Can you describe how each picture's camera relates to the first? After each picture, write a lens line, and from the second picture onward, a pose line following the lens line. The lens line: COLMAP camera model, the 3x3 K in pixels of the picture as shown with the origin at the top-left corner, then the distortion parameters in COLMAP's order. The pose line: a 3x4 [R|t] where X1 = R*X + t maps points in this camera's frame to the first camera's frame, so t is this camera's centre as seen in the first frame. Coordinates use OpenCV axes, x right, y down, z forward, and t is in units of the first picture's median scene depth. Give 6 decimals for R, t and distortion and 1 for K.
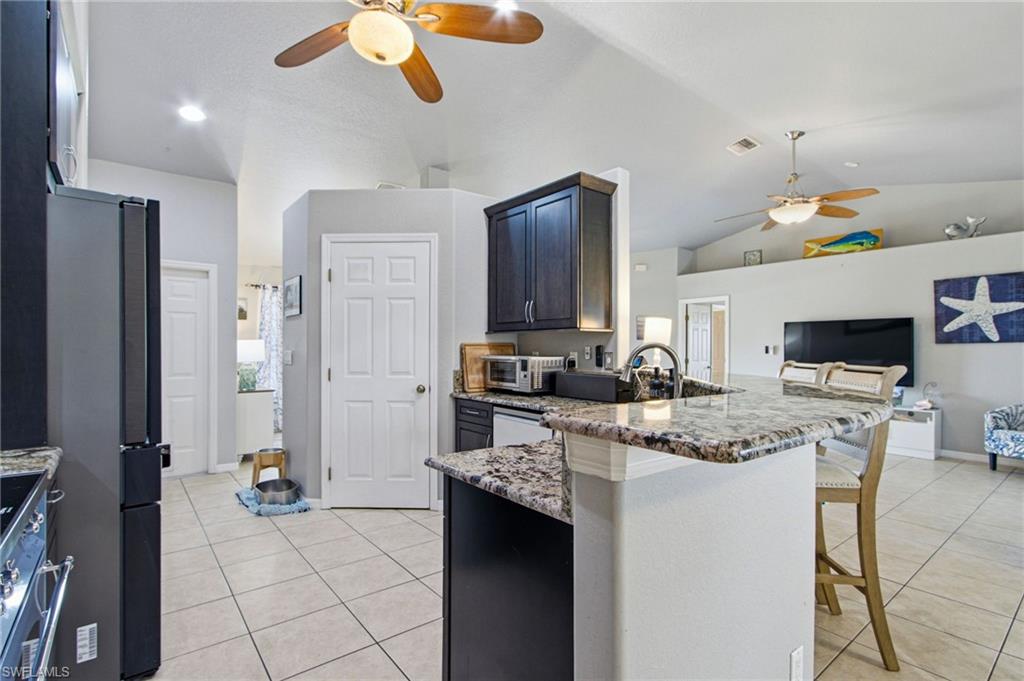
lens RADIAL K [[483.9, 0, 515.4], [0, 483.9, 349.6], [0, 0, 1]] dist [-0.001580, 0.000560]
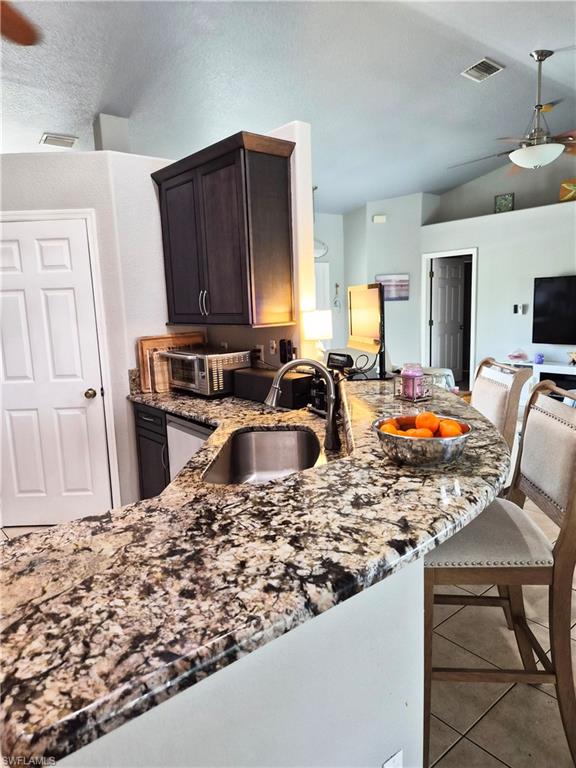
lens RADIAL K [[517.1, 0, 284.9], [0, 517.1, 378.4], [0, 0, 1]] dist [0.038905, -0.017074]
pose [[0.998758, -0.046518, 0.017874, 0.138957], [0.043445, 0.988481, 0.144973, -0.066437], [-0.024412, -0.144016, 0.989274, 0.059652]]
